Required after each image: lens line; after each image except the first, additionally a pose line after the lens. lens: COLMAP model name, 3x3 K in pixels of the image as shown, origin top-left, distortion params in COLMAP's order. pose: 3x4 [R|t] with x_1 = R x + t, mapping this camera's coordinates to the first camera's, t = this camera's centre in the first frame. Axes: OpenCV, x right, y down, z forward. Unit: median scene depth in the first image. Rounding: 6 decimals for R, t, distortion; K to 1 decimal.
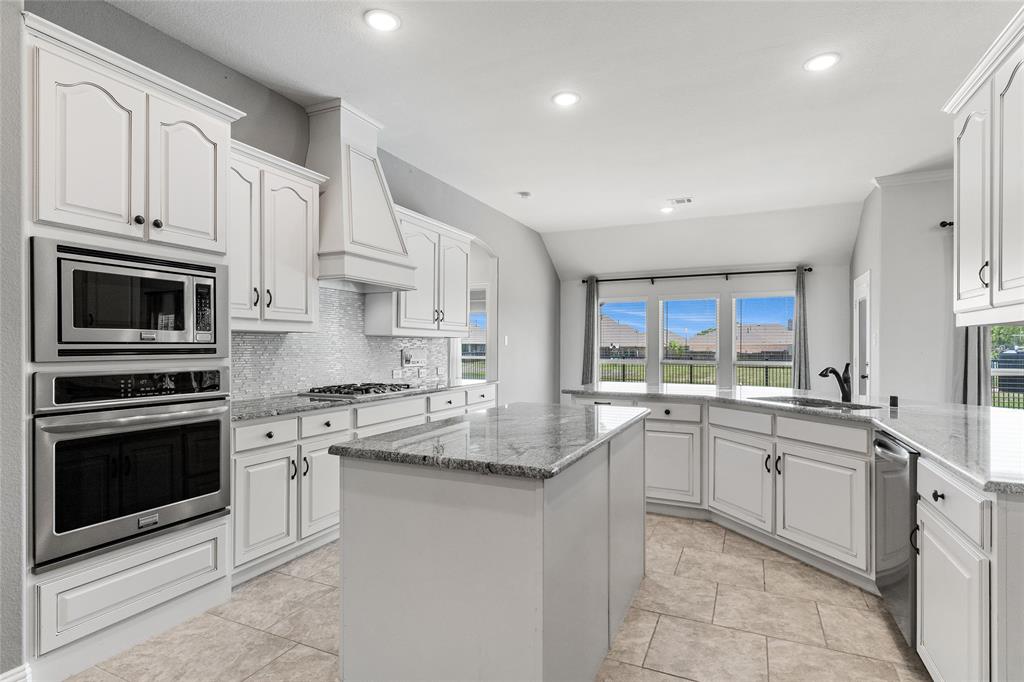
lens RADIAL K [[511.0, 0, 513.7], [0, 511.0, 347.4], [0, 0, 1]] dist [0.002950, 0.000213]
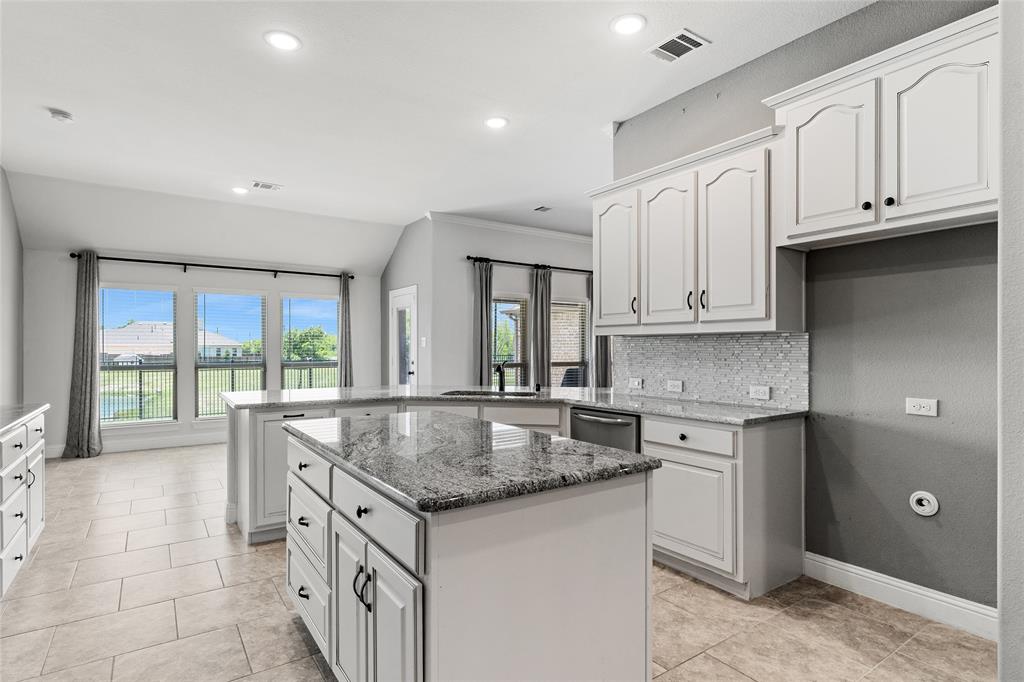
lens RADIAL K [[530.5, 0, 513.5], [0, 530.5, 345.2], [0, 0, 1]] dist [0.000979, 0.000457]
pose [[0.504684, 0.001049, 0.863304, -0.401934], [0.002895, 0.999992, -0.002907, -0.004519], [-0.863299, 0.003966, 0.504677, 0.241519]]
